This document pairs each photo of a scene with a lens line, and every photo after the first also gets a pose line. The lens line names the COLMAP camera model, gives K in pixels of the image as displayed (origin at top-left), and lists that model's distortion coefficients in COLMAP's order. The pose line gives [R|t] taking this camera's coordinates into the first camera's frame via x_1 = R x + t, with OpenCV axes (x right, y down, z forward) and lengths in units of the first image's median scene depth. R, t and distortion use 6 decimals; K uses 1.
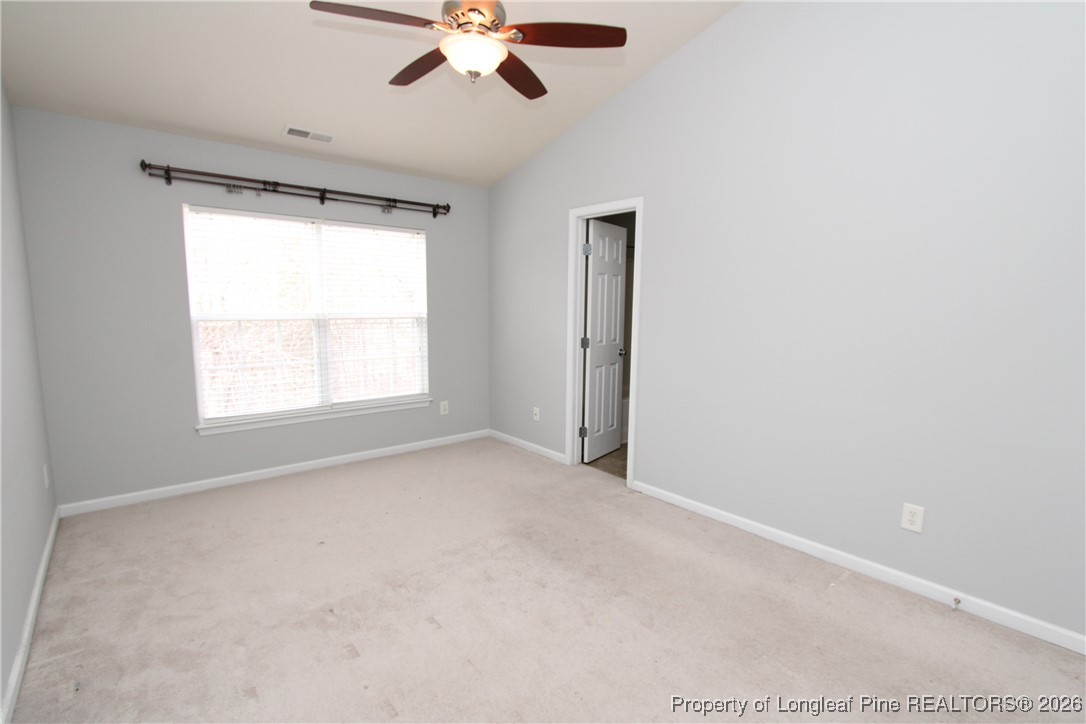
lens RADIAL K [[503.6, 0, 548.4], [0, 503.6, 362.3], [0, 0, 1]] dist [0.000033, 0.000064]
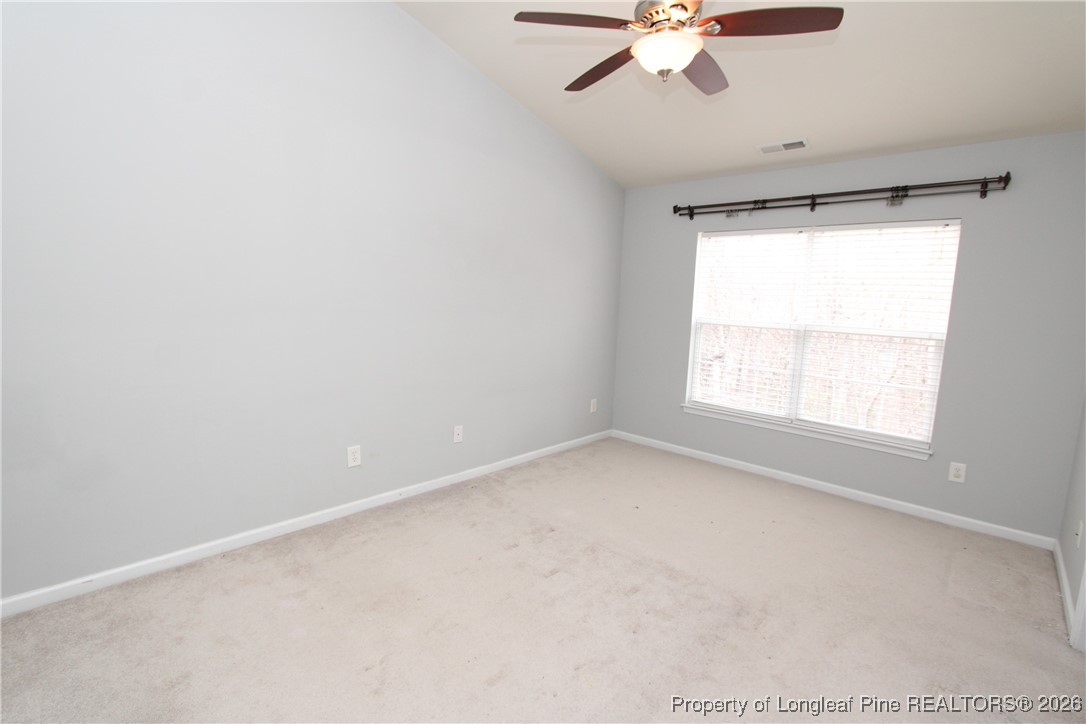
lens RADIAL K [[503.6, 0, 537.9], [0, 503.6, 359.8], [0, 0, 1]] dist [0.000033, 0.000064]
pose [[0.140667, 0.117636, -0.983043, 0.433983], [-0.161025, 0.982414, 0.094519, -0.039177], [0.976874, 0.144999, 0.157136, 0.359489]]
